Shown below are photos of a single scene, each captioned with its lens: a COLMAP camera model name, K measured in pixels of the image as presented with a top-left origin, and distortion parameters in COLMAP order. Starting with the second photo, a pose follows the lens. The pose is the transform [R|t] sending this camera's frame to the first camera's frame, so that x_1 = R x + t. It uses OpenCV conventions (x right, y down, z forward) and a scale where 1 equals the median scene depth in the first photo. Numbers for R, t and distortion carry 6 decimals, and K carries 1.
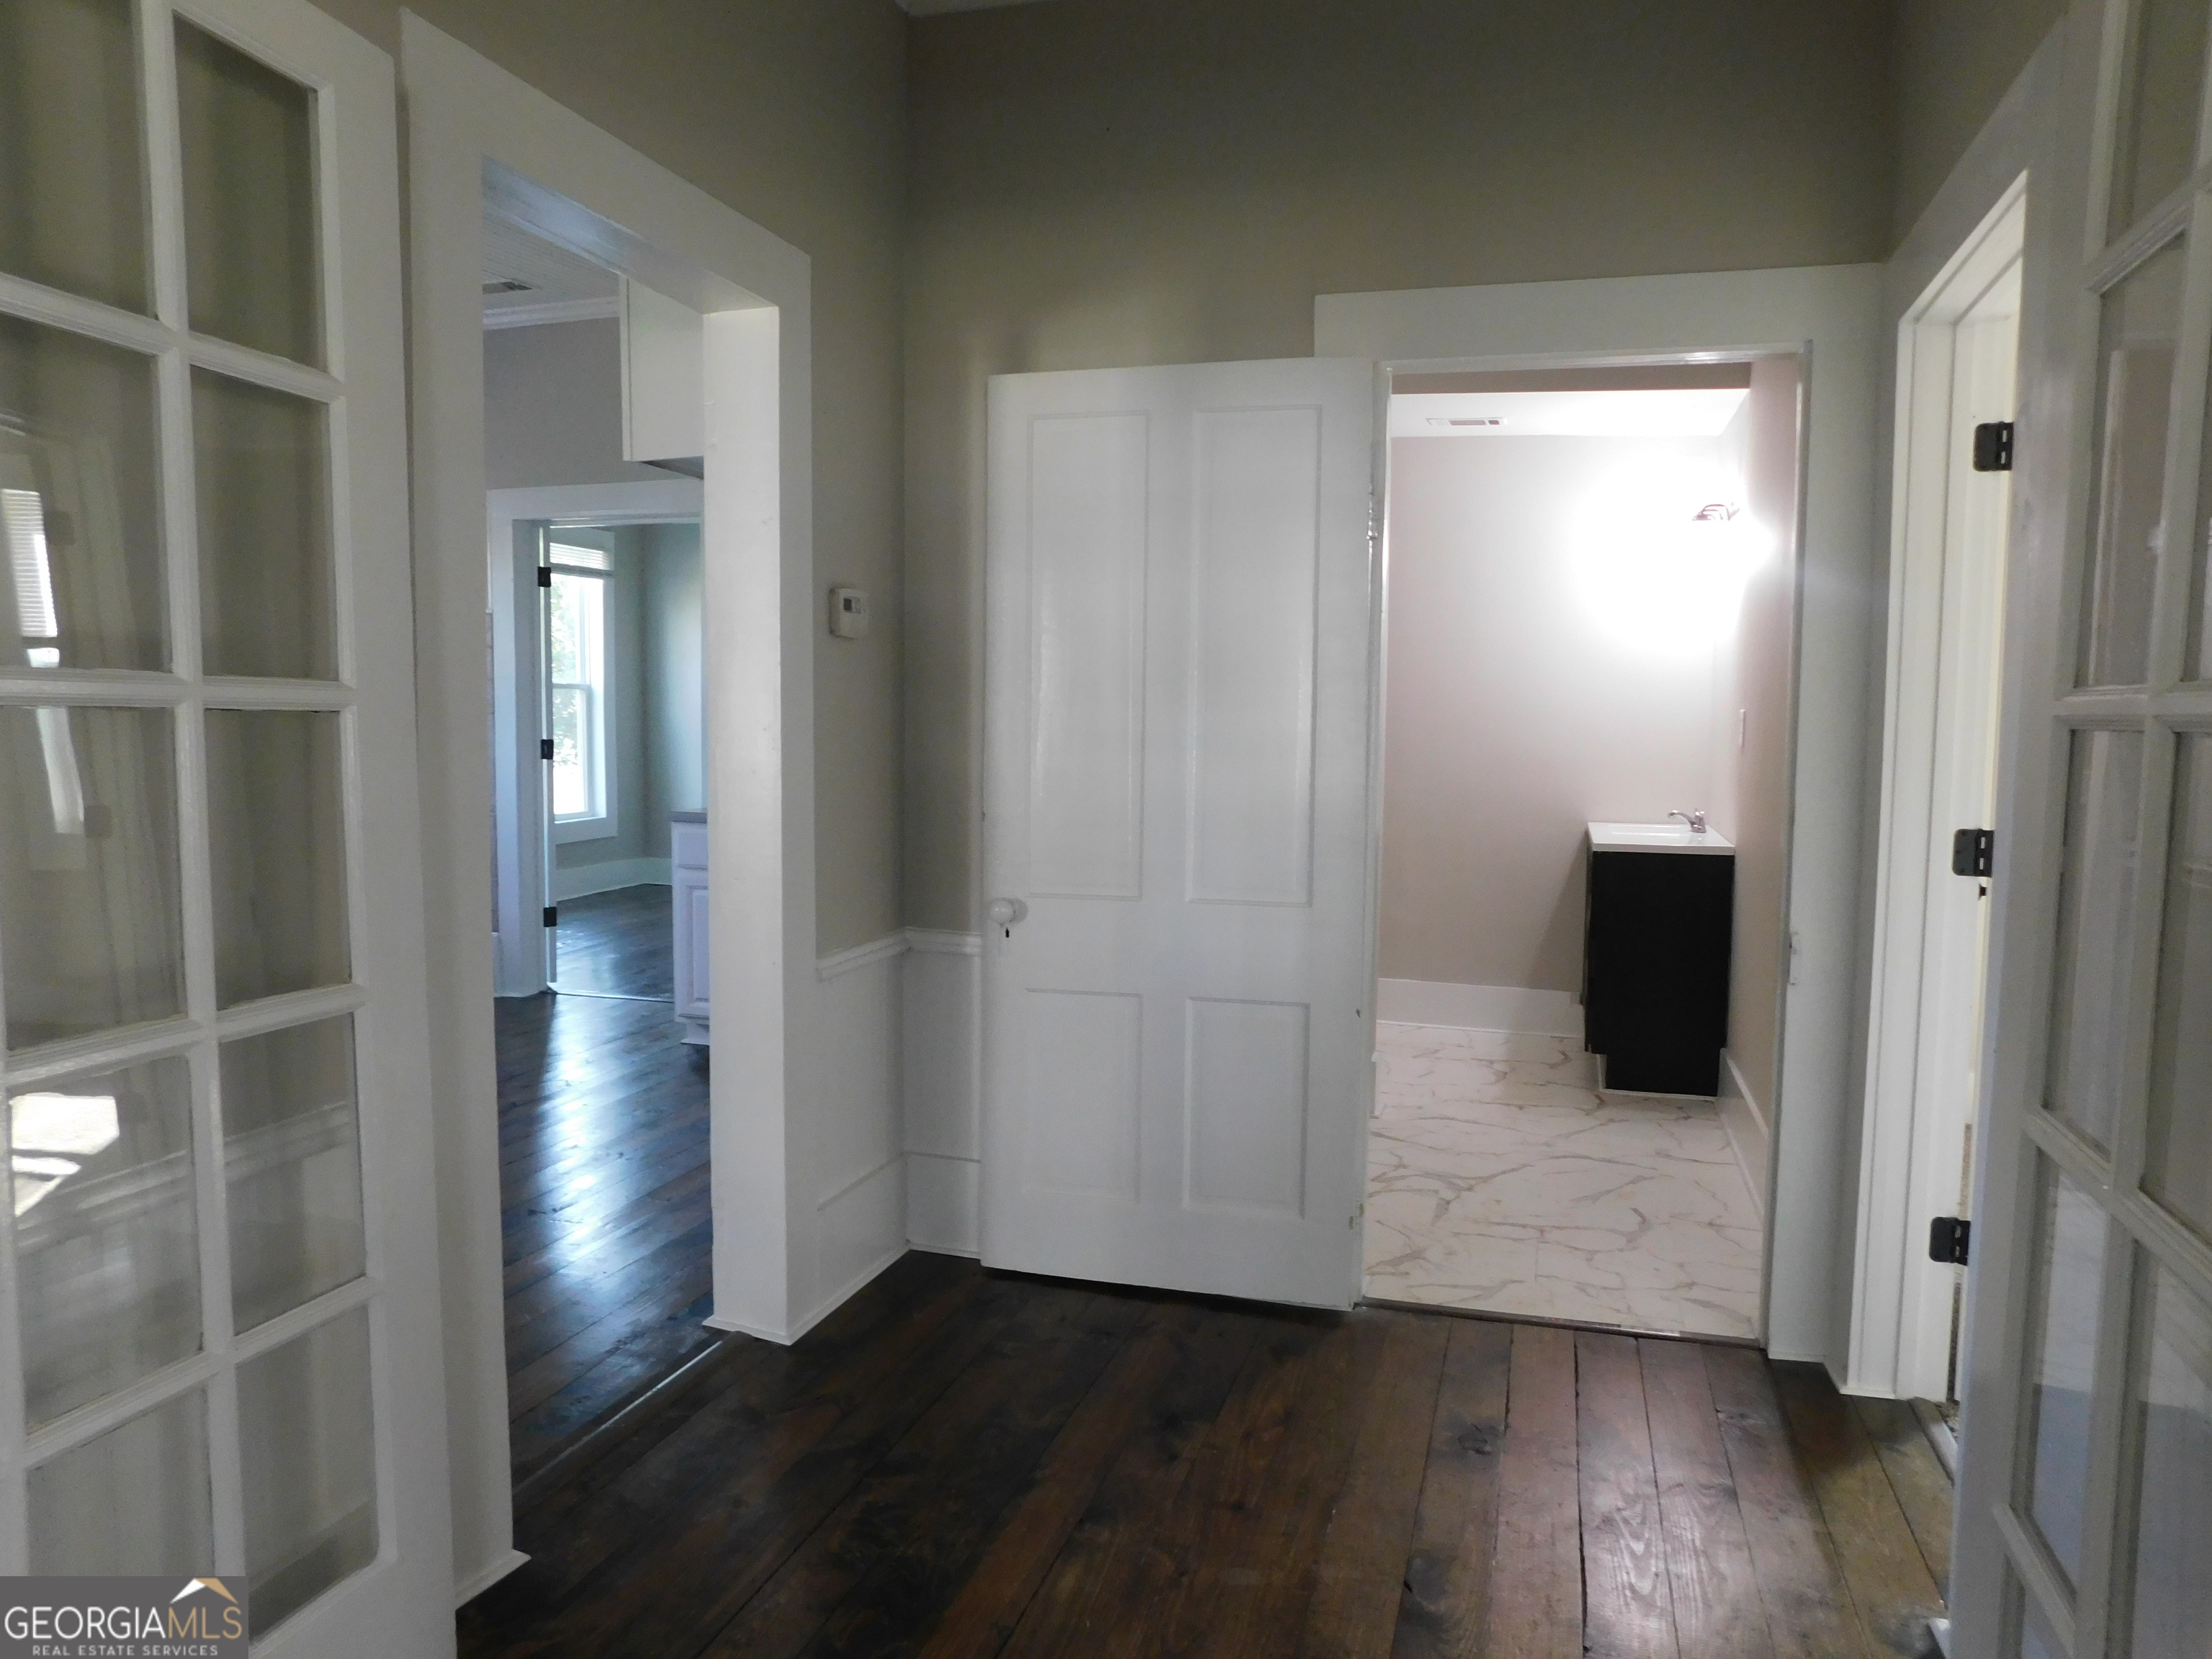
lens RADIAL K [[1517.1, 0, 1117.2], [0, 1517.1, 823.3], [0, 0, 1]] dist [-0.079549, 0.062758]
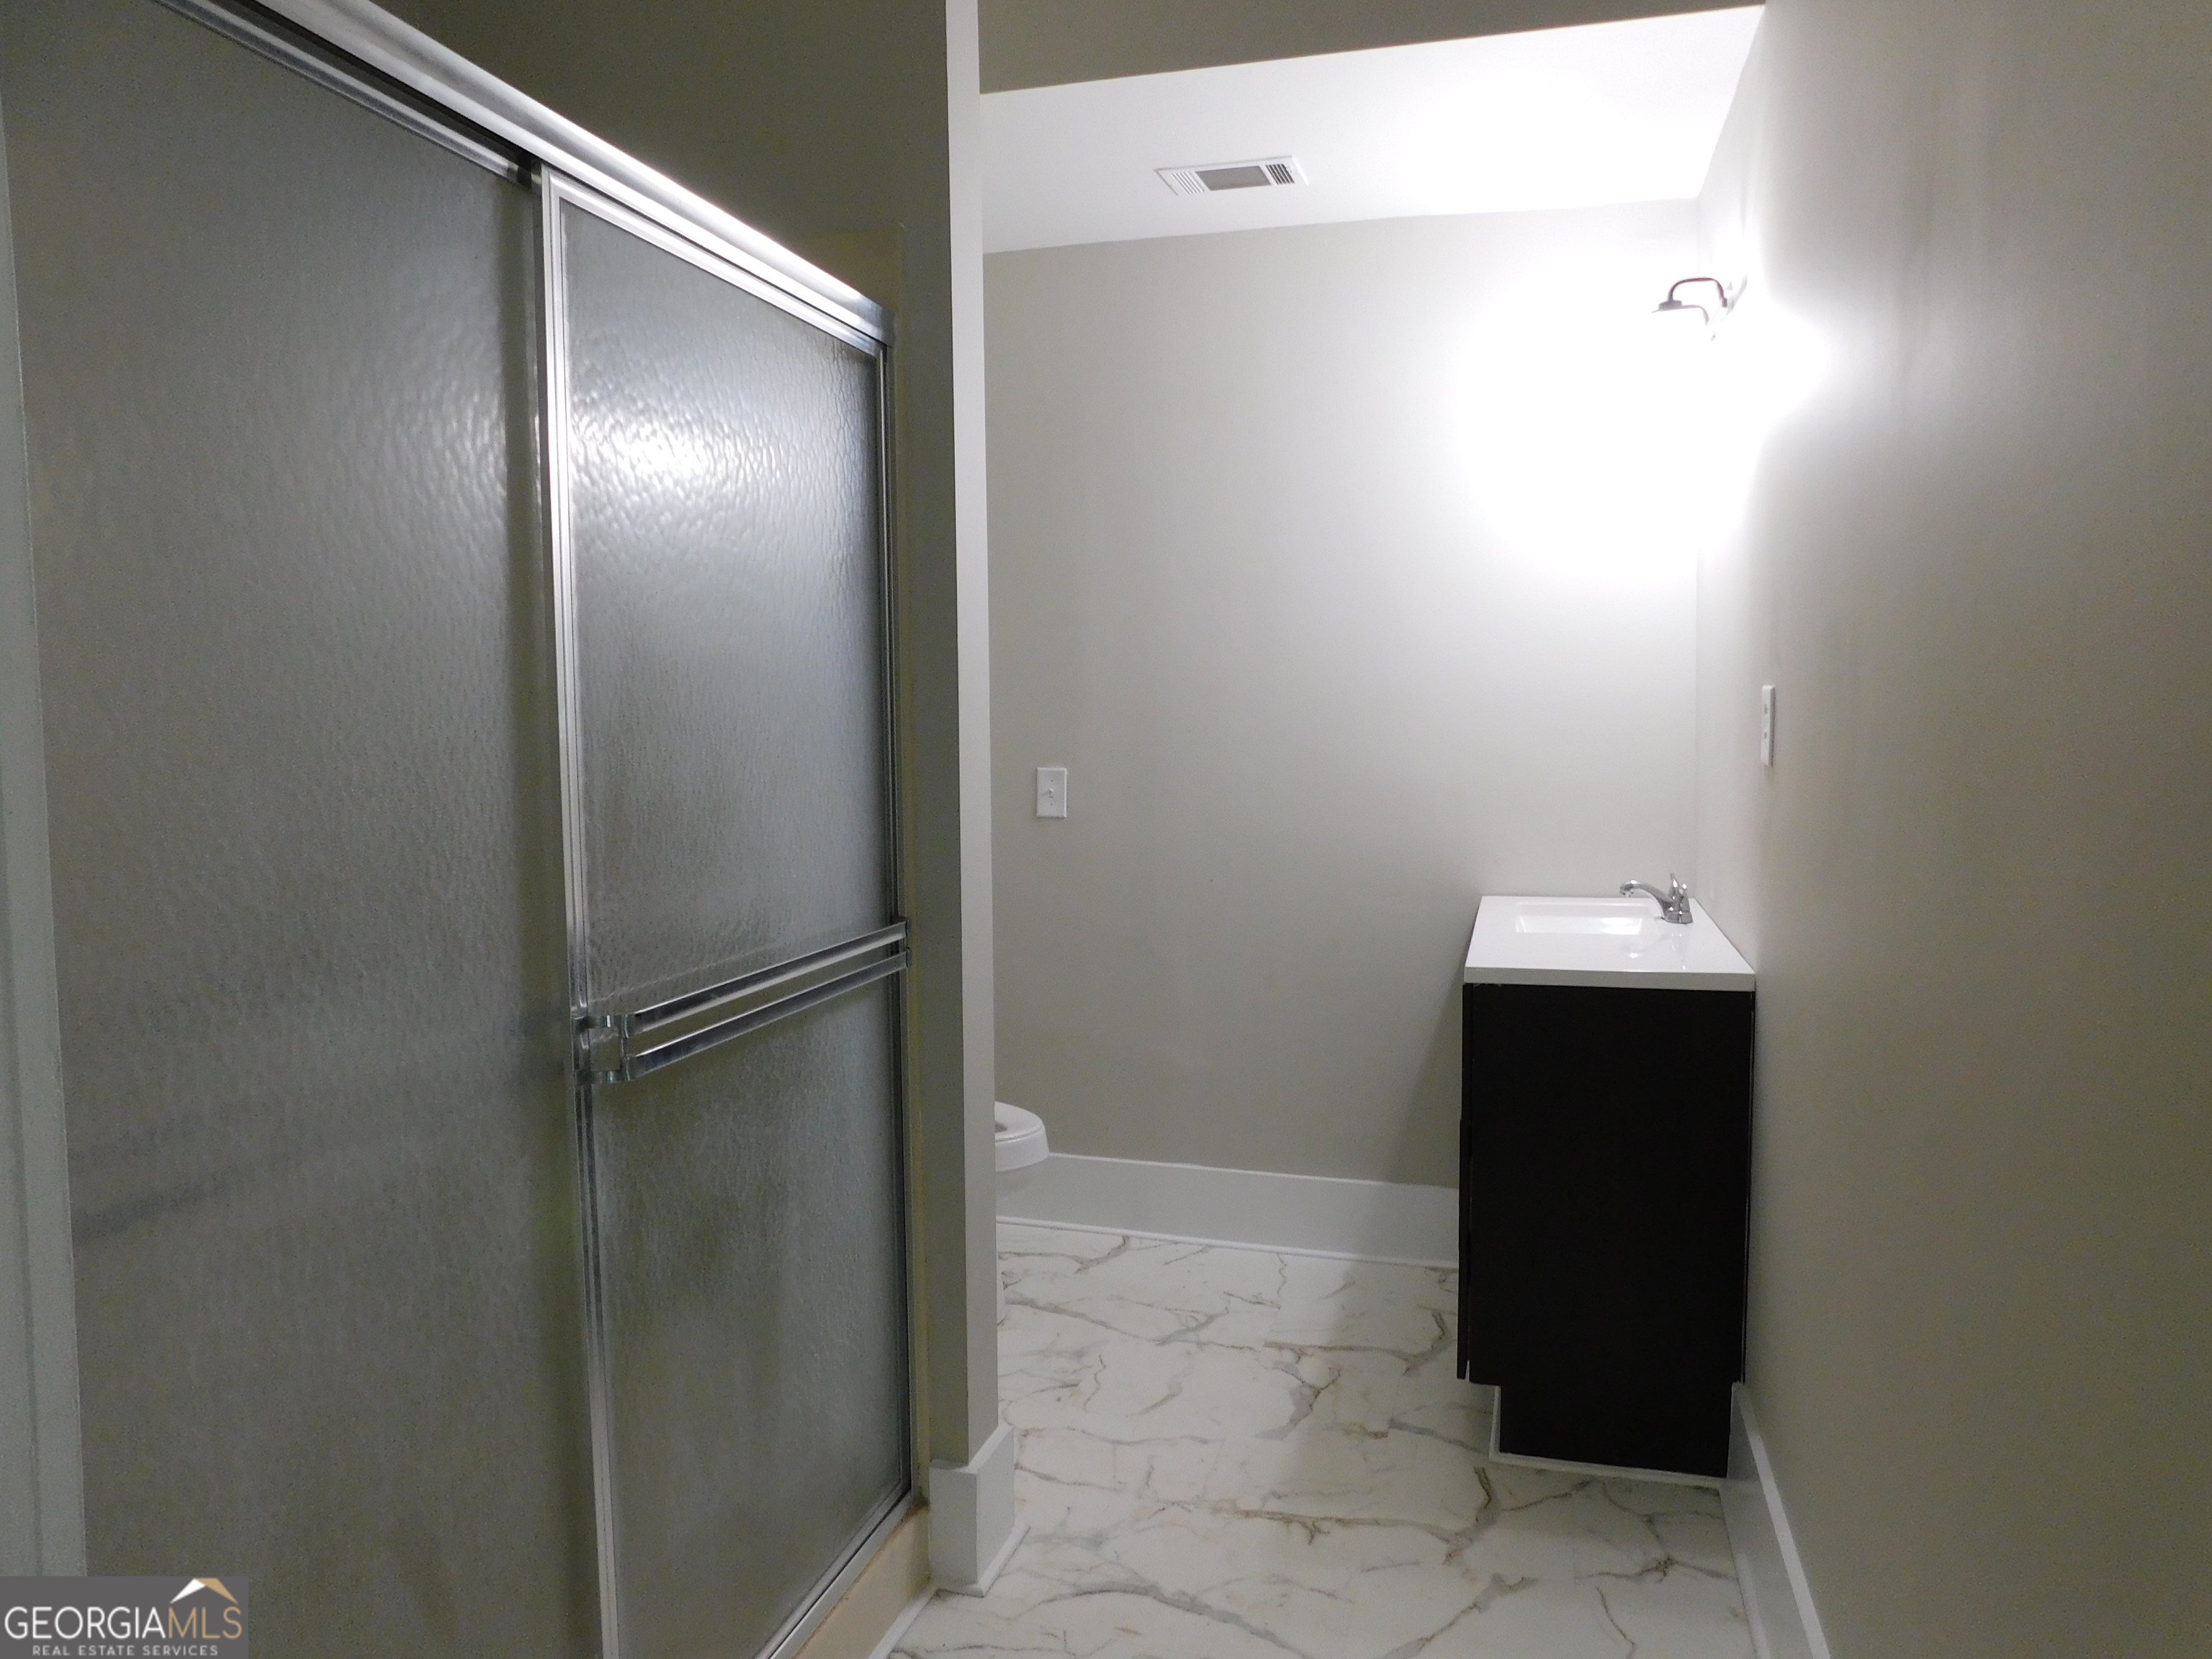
lens RADIAL K [[1464.0, 0, 1113.5], [0, 1464.0, 823.6], [0, 0, 1]] dist [-0.070824, 0.057775]
pose [[0.999817, -0.018529, 0.004709, 0.199401], [0.018573, 0.999782, -0.009576, -0.030650], [-0.004530, 0.009662, 0.999943, 0.522470]]
